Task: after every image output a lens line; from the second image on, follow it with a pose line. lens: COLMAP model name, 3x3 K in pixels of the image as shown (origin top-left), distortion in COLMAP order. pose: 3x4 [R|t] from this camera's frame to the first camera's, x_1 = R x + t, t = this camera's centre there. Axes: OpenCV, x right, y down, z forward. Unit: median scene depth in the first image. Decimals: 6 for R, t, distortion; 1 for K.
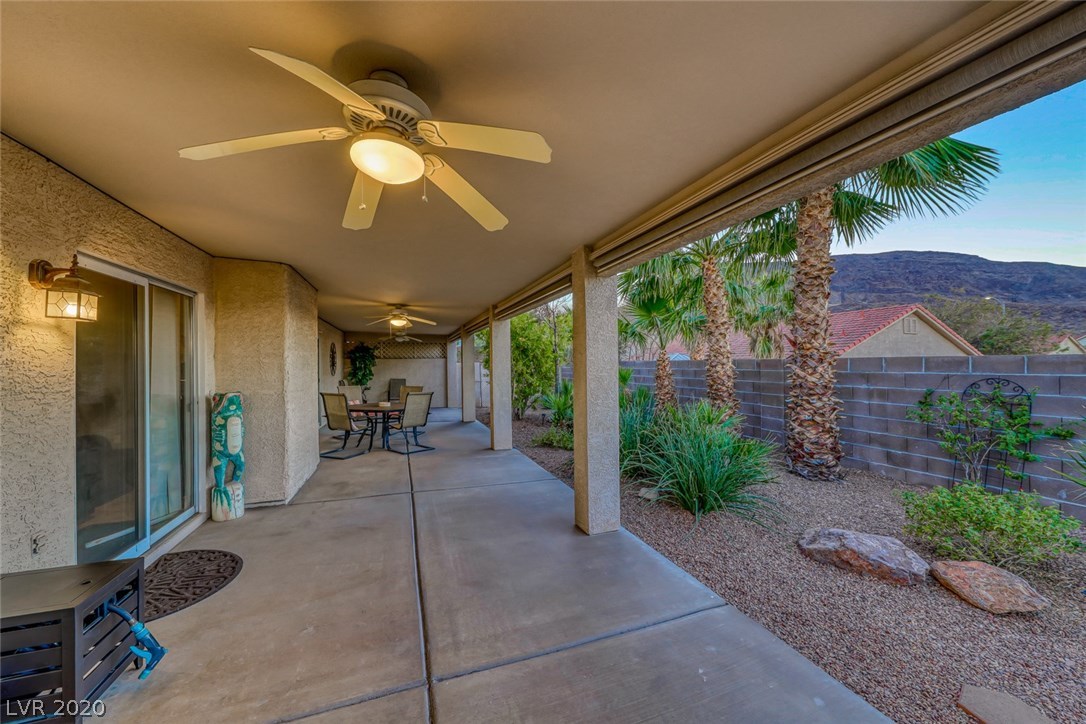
lens RADIAL K [[392.0, 0, 541.2], [0, 392.0, 362.9], [0, 0, 1]] dist [-0.001111, -0.000075]
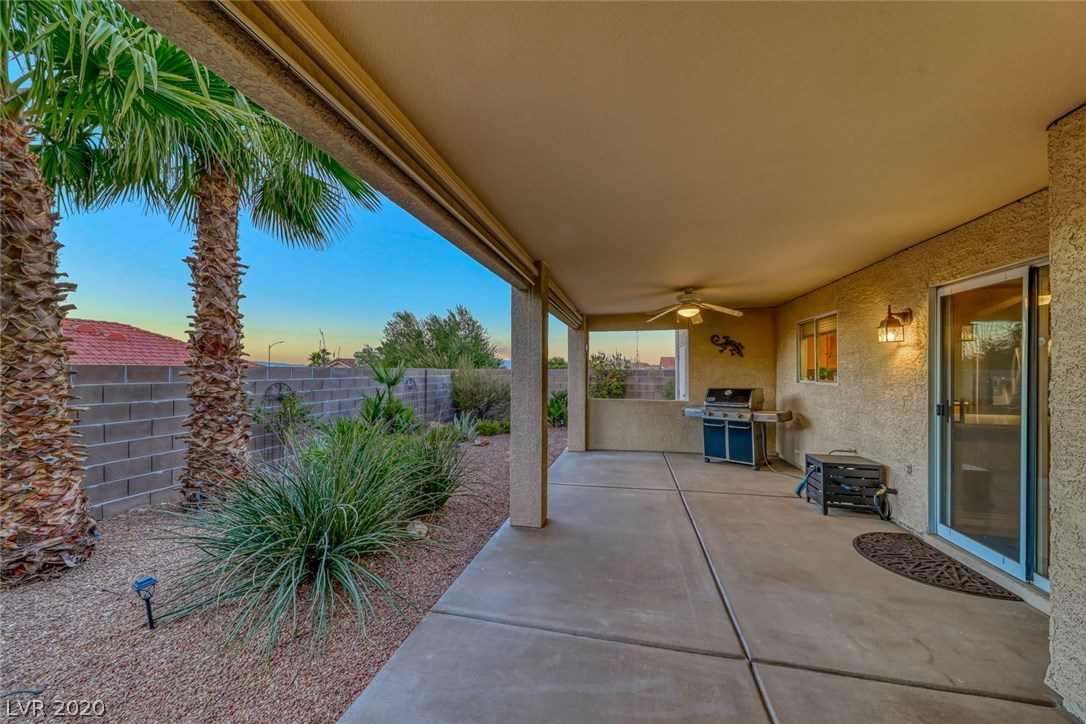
lens RADIAL K [[392.0, 0, 543.6], [0, 392.0, 368.0], [0, 0, 1]] dist [-0.001111, -0.000075]
pose [[-0.844246, 0.010168, 0.535859, -0.469251], [0.006590, 0.999941, -0.008591, 0.005696], [-0.535915, -0.003722, -0.844264, 1.869065]]
